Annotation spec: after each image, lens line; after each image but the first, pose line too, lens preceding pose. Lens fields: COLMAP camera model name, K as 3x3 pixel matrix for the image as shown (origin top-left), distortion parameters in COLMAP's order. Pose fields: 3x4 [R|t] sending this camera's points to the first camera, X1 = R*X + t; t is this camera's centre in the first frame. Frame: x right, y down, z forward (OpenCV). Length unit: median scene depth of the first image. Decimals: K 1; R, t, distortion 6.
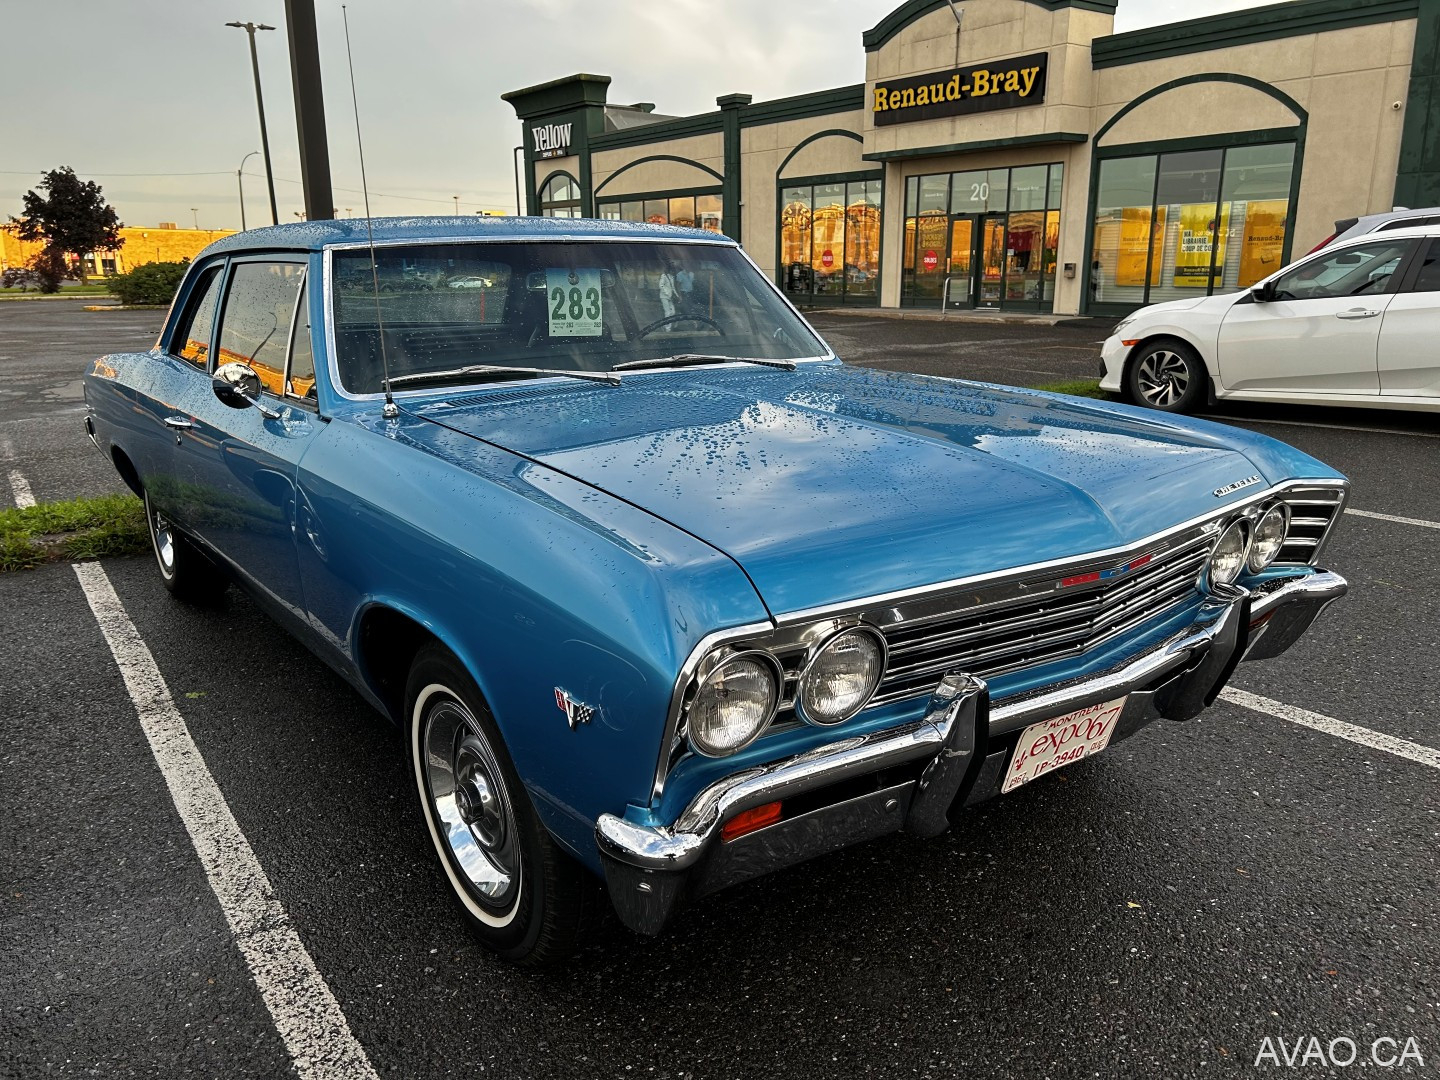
lens RADIAL K [[1120.4, 0, 721.6], [0, 1120.4, 543.1], [0, 0, 1]] dist [0.049855, -0.069603]
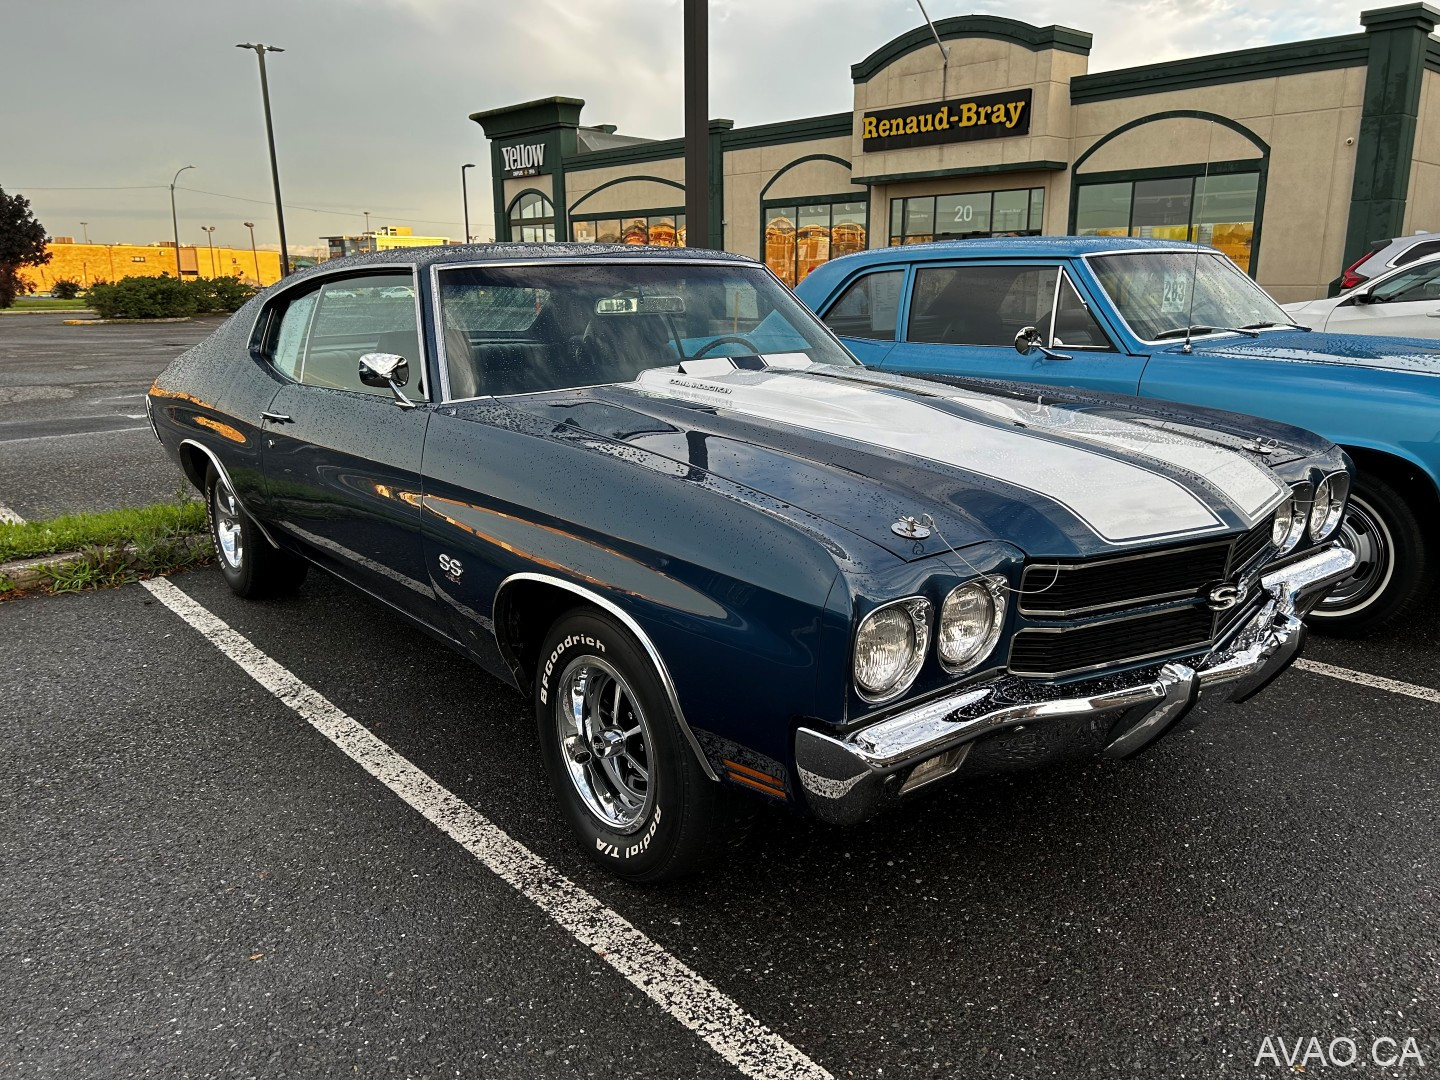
lens RADIAL K [[1120.4, 0, 716.7], [0, 1120.4, 546.6], [0, 0, 1]] dist [0.049855, -0.069603]
pose [[0.996280, -0.017788, 0.084318, -0.105567], [0.018753, 0.999767, -0.010670, 0.017661], [-0.084109, 0.012212, 0.996382, -0.061700]]
